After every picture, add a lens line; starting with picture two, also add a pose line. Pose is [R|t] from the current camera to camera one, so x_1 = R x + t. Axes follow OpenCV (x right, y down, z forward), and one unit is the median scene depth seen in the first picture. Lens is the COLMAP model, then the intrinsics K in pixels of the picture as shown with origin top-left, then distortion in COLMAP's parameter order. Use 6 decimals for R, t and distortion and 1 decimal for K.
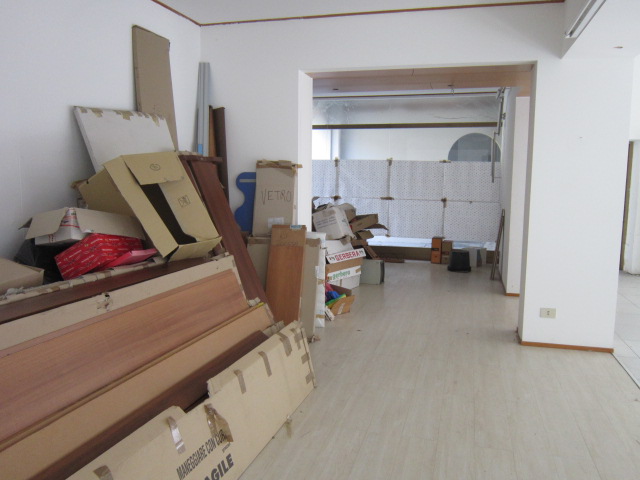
lens RADIAL K [[524.5, 0, 315.5], [0, 524.5, 241.1], [0, 0, 1]] dist [-0.039829, 0.017080]
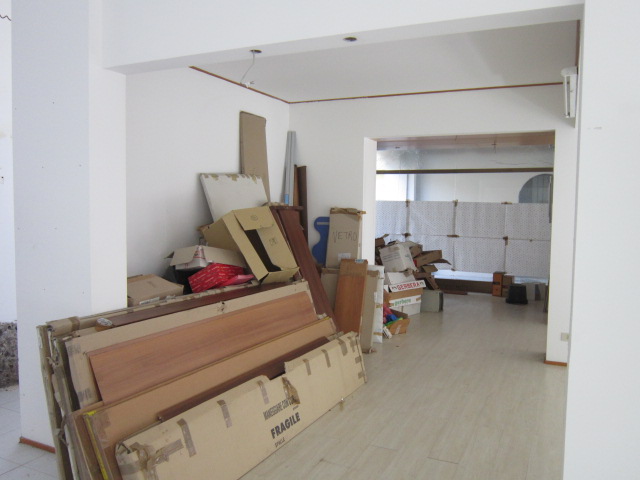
lens RADIAL K [[524.5, 0, 318.4], [0, 524.5, 240.4], [0, 0, 1]] dist [-0.039829, 0.017080]
pose [[0.987074, 0.014507, -0.159608, 0.067038], [-0.024400, 0.997888, -0.060204, 0.002251], [0.158397, 0.063320, 0.985343, -0.265779]]
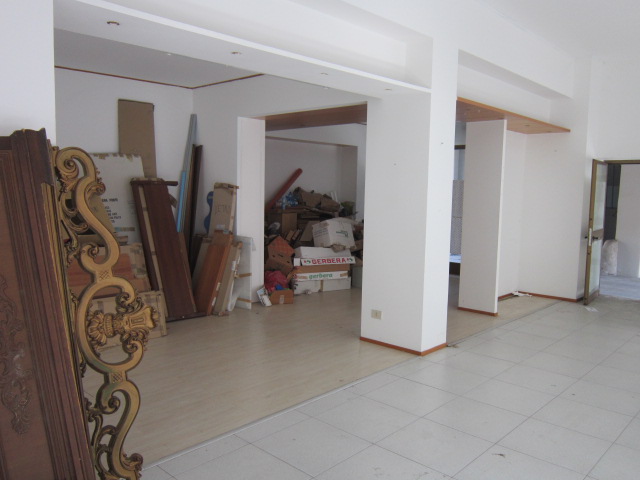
lens RADIAL K [[524.5, 0, 319.2], [0, 524.5, 239.3], [0, 0, 1]] dist [-0.039829, 0.017080]
pose [[0.887506, 0.052601, -0.457783, 0.823006], [-0.066568, 0.997678, -0.014418, -0.004255], [0.455962, 0.043270, 0.888947, -0.104482]]
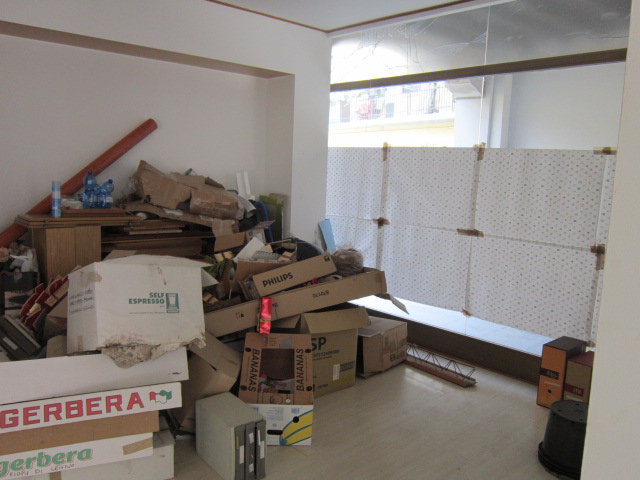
lens RADIAL K [[524.5, 0, 318.7], [0, 524.5, 241.8], [0, 0, 1]] dist [-0.039829, 0.017080]
pose [[0.859000, 0.090489, -0.503915, 0.513966], [-0.087553, 0.995721, 0.029557, -0.152633], [0.504434, 0.018730, 0.863247, 1.098354]]
